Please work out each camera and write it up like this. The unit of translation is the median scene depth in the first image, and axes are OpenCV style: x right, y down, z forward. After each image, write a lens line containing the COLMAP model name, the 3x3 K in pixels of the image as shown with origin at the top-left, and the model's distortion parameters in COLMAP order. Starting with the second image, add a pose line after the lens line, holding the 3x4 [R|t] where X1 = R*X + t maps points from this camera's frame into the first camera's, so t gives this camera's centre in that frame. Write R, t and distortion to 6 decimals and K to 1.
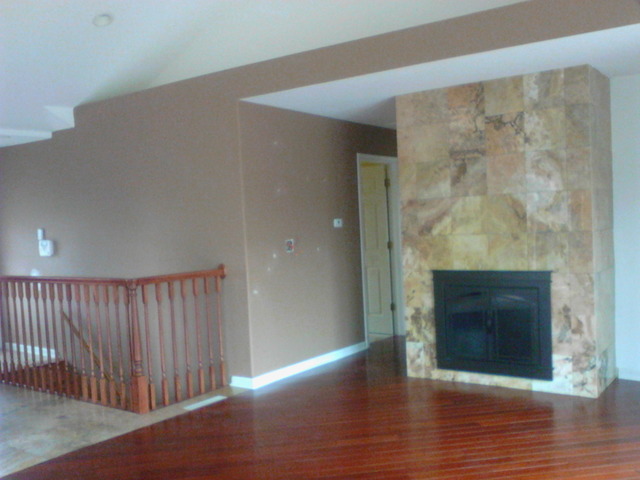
lens RADIAL K [[636.6, 0, 320.0], [0, 636.6, 240.0], [0, 0, 1]] dist [0.002059, -0.025826]
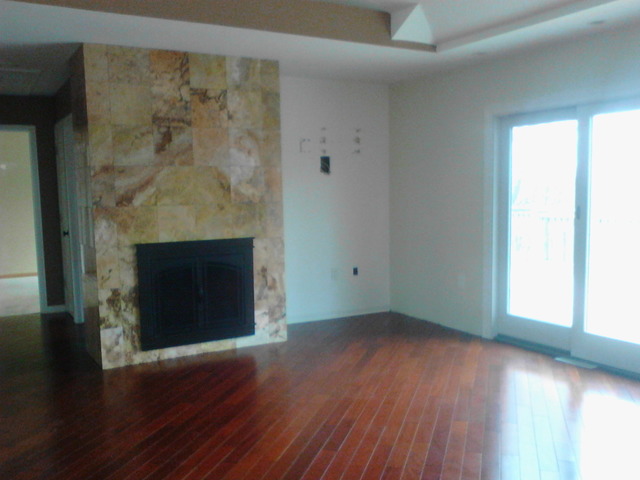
lens RADIAL K [[636.6, 0, 320.0], [0, 636.6, 240.0], [0, 0, 1]] dist [0.002059, -0.025826]
pose [[0.403663, -0.027717, 0.914488, -0.578861], [0.034828, 0.999282, 0.014914, 0.038422], [-0.914245, 0.025830, 0.404338, 0.409960]]
